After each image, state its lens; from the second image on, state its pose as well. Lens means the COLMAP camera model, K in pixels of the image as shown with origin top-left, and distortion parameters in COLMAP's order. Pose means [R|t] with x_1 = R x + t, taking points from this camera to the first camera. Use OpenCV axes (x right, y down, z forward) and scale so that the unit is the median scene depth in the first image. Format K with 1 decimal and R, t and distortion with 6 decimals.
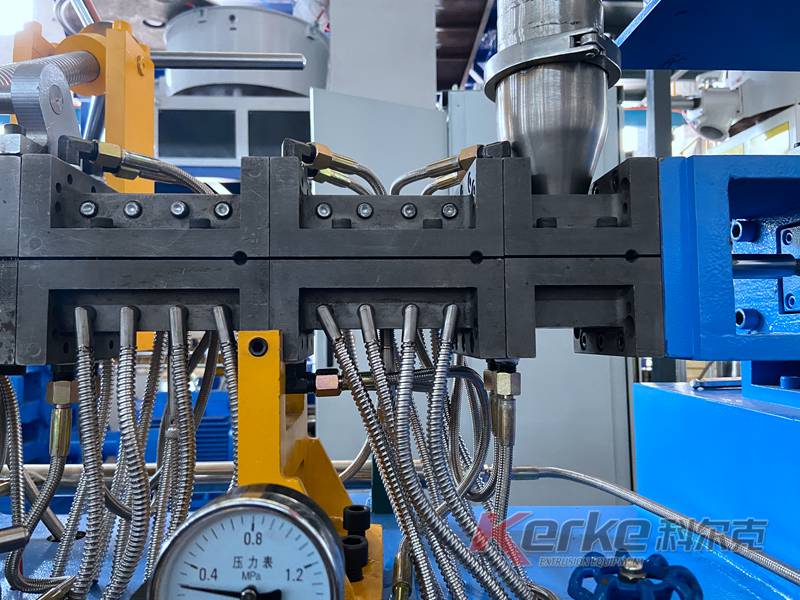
lens RADIAL K [[614.8, 0, 412.7], [0, 614.8, 297.6], [0, 0, 1]] dist [0.048719, -0.046777]
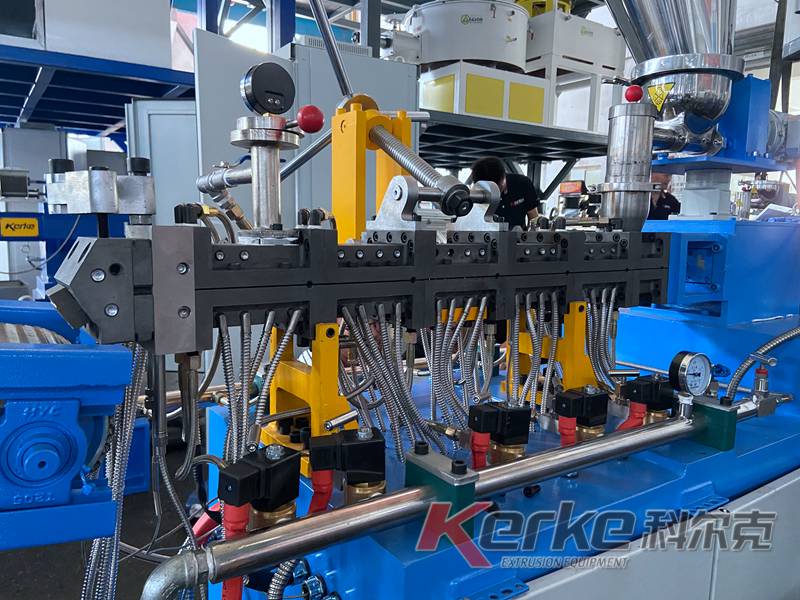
lens RADIAL K [[614.8, 0, 398.4], [0, 614.8, 294.7], [0, 0, 1]] dist [0.048719, -0.046777]
pose [[0.854984, -0.026107, 0.517997, -1.456034], [-0.056798, 0.988013, 0.143544, -0.198462], [-0.515535, -0.152149, 0.843252, -0.511717]]
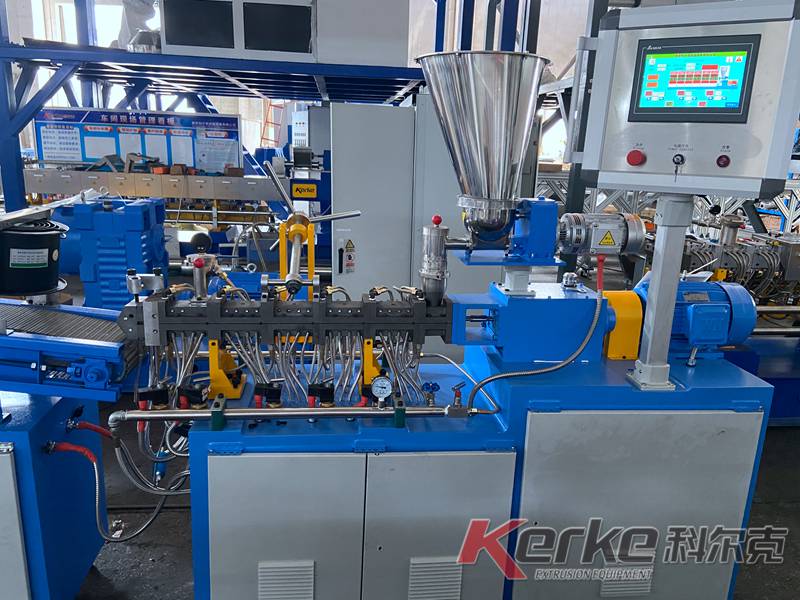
lens RADIAL K [[614.8, 0, 398.4], [0, 614.8, 305.6], [0, 0, 1]] dist [0.048719, -0.046777]
pose [[0.998168, 0.033727, 0.050238, -0.173754], [-0.047142, 0.953951, 0.296236, -1.071351], [-0.037933, -0.298061, 0.953793, -2.311427]]
